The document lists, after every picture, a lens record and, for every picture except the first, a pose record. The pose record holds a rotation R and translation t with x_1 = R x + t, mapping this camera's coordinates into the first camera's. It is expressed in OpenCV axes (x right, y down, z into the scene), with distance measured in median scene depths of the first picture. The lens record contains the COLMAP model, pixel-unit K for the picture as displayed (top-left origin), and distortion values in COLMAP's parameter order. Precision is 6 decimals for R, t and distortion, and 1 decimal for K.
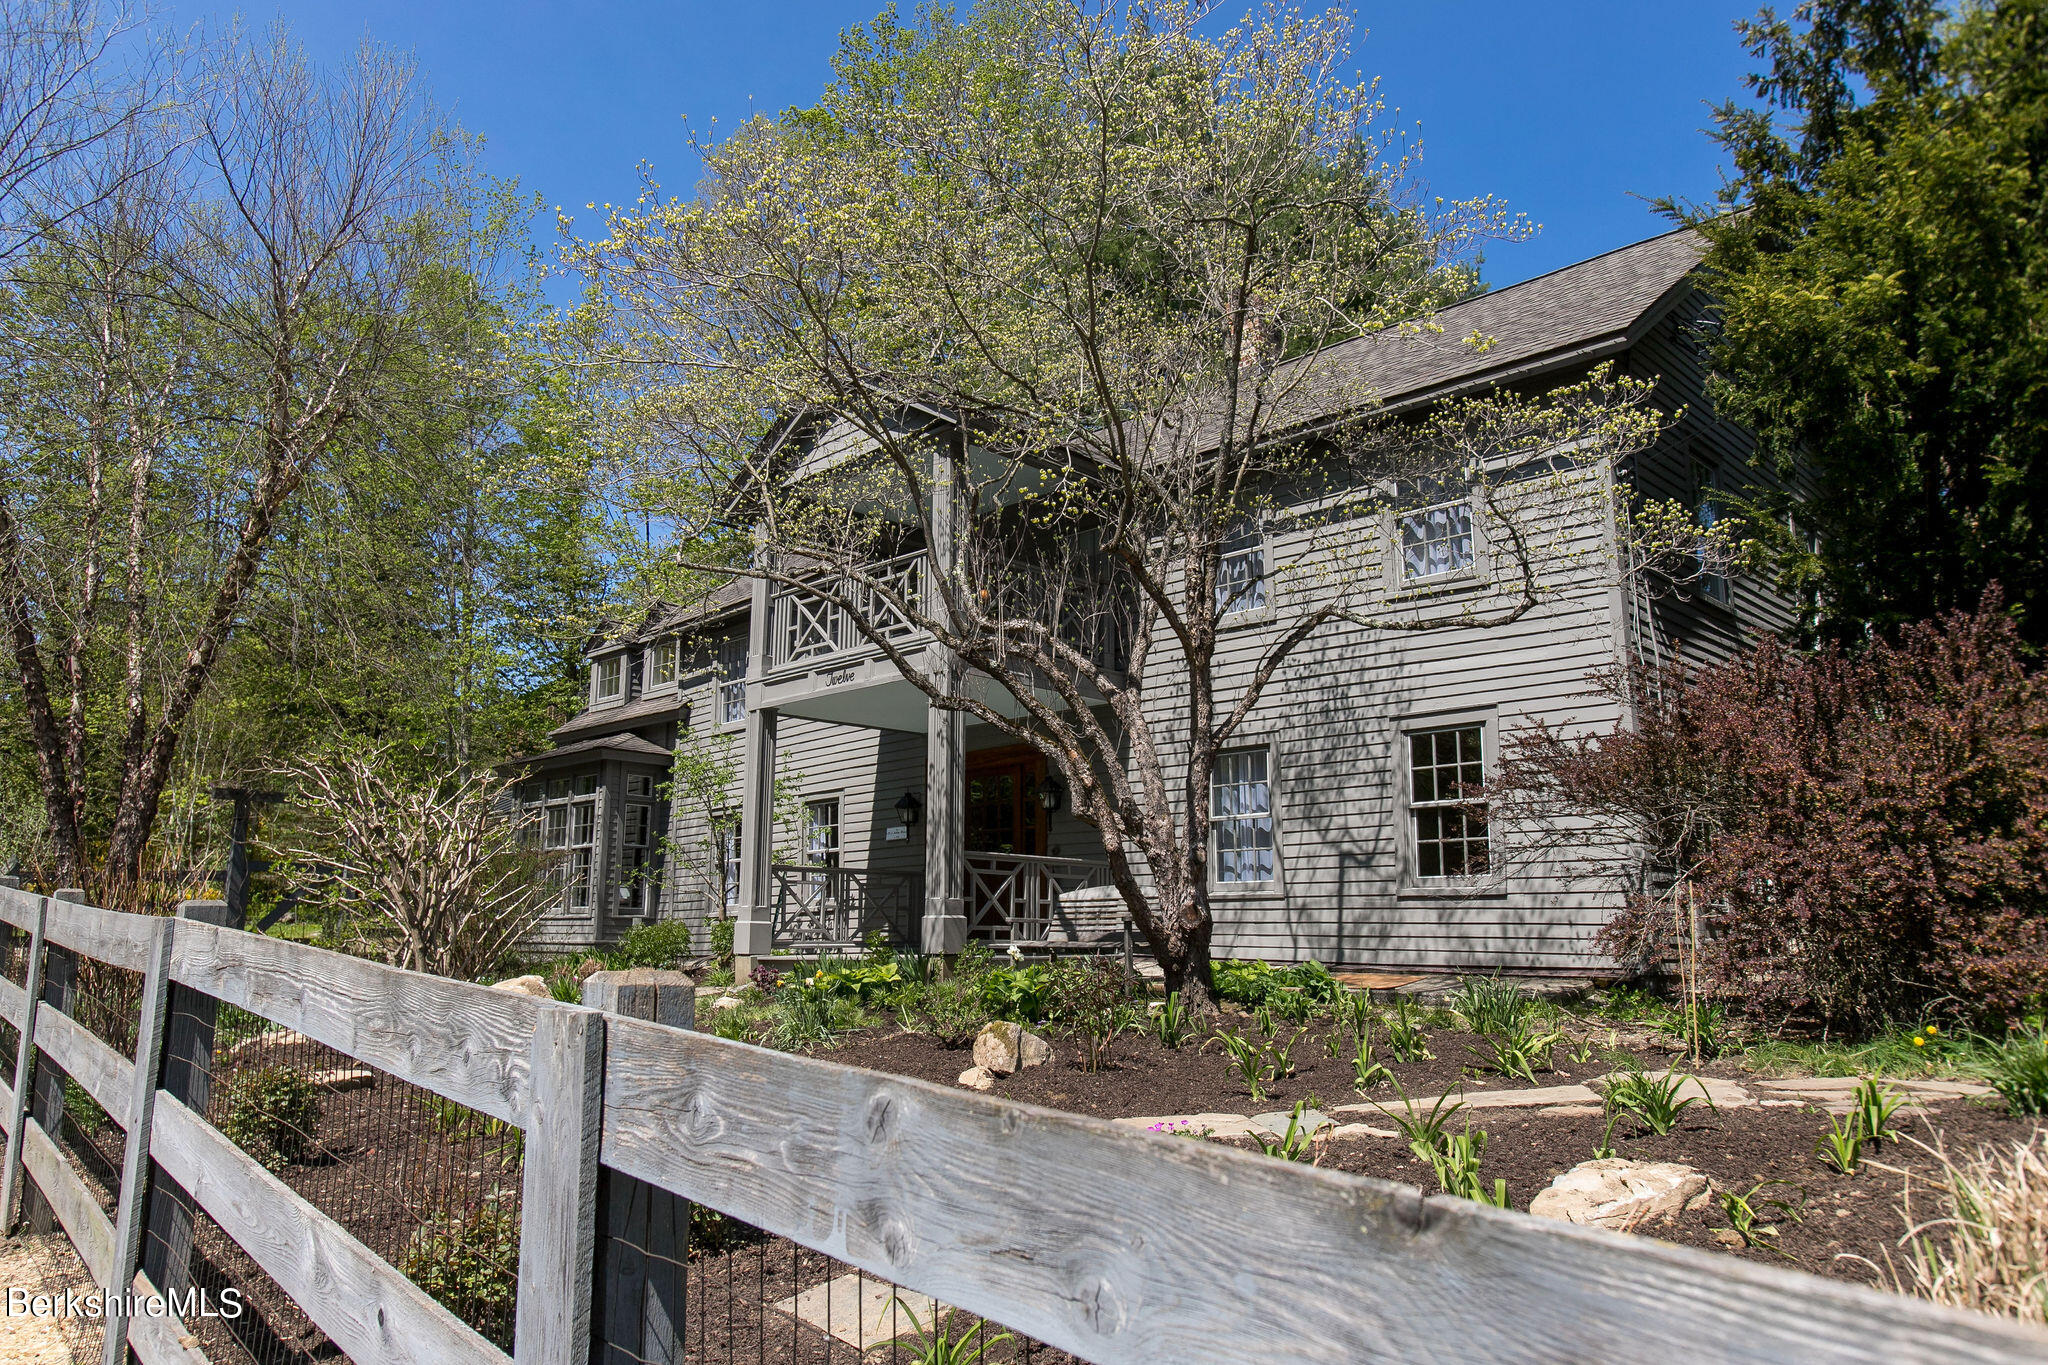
lens RADIAL K [[1387.7, 0, 1010.8], [0, 1387.7, 691.5], [0, 0, 1]] dist [0.005082, -0.005742]
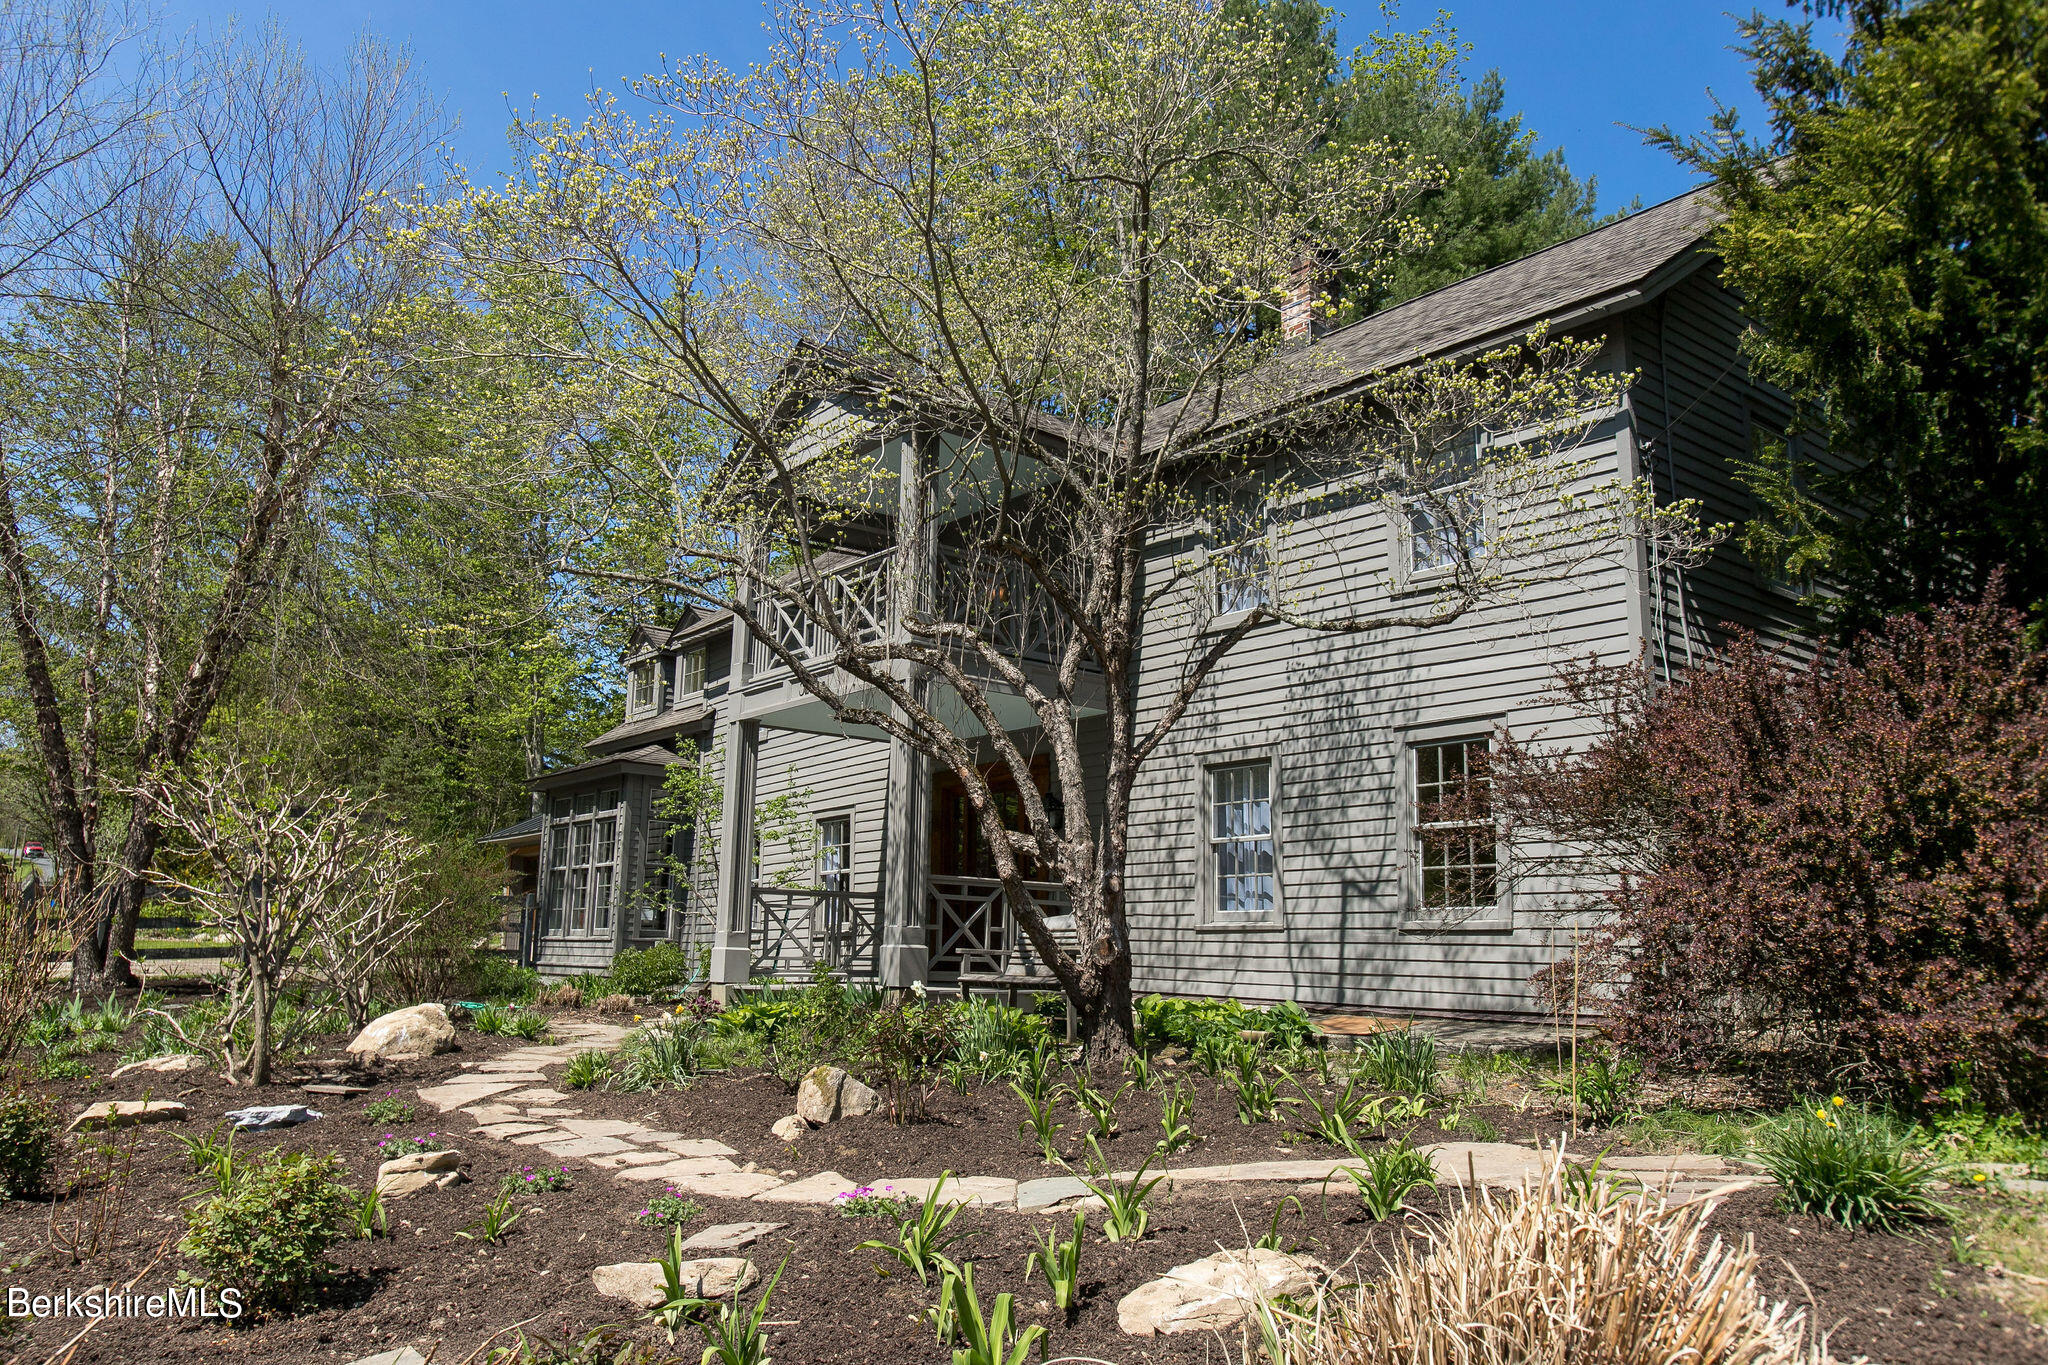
lens RADIAL K [[1503.9, 0, 1004.1], [0, 1503.9, 689.5], [0, 0, 1]] dist [-0.010499, 0.005813]
pose [[0.993078, -0.007186, -0.117235, 0.129297], [0.006678, 0.999967, -0.004724, -0.002594], [0.117265, 0.003908, 0.993093, 0.018044]]
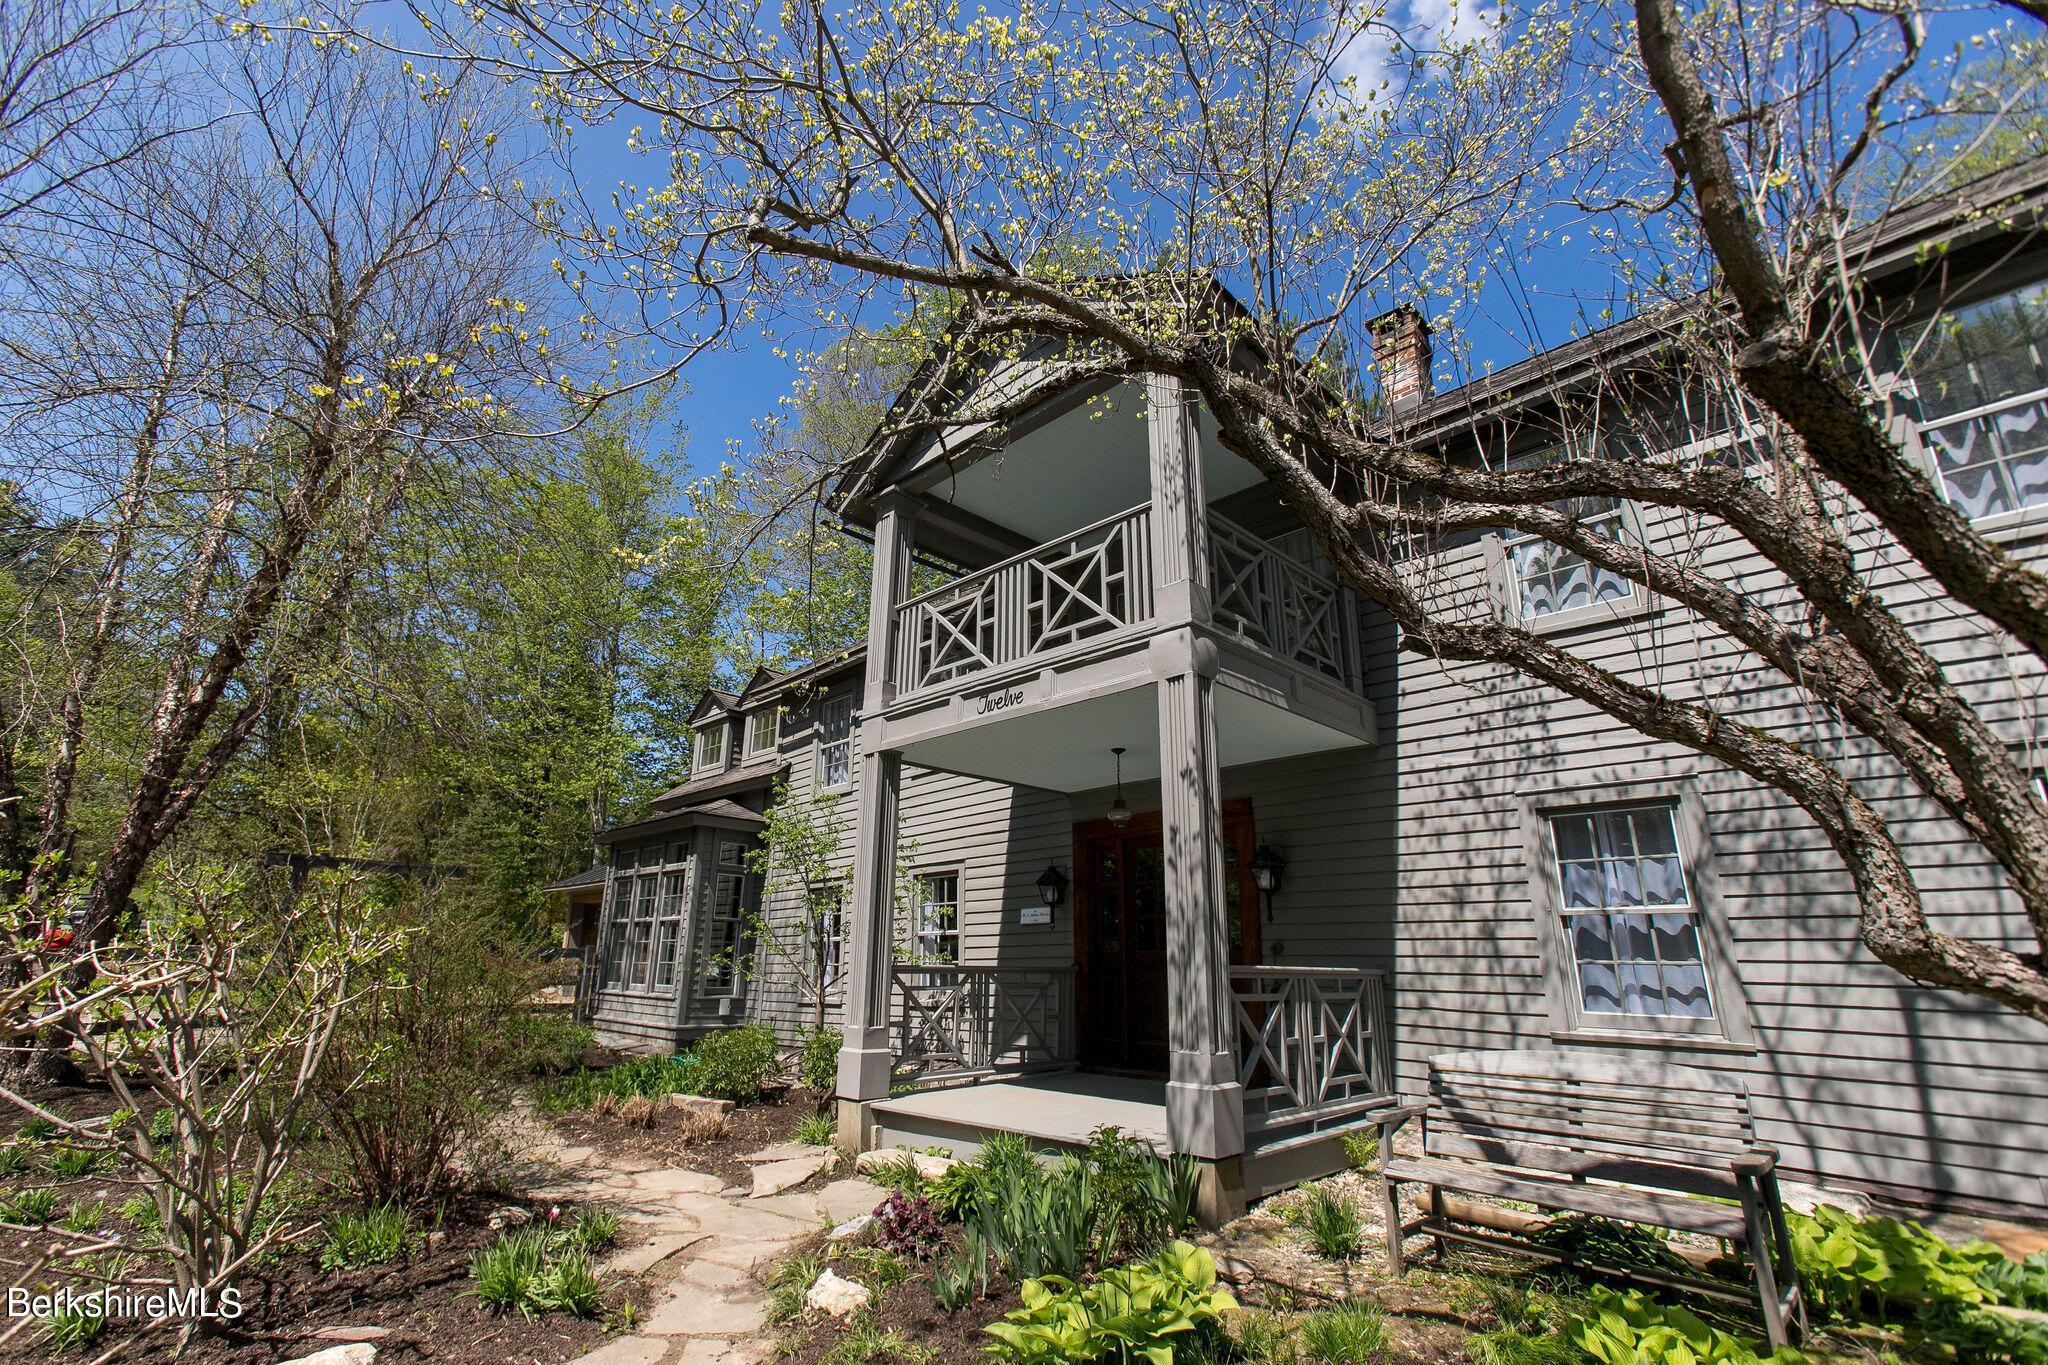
lens RADIAL K [[914.9, 0, 988.1], [0, 914.9, 692.6], [0, 0, 1]] dist [0.002988, 0.003153]
pose [[0.999827, 0.004743, -0.017981, -0.128372], [-0.006677, 0.994010, -0.109085, 0.038730], [0.017356, 0.109186, 0.993870, 0.572487]]
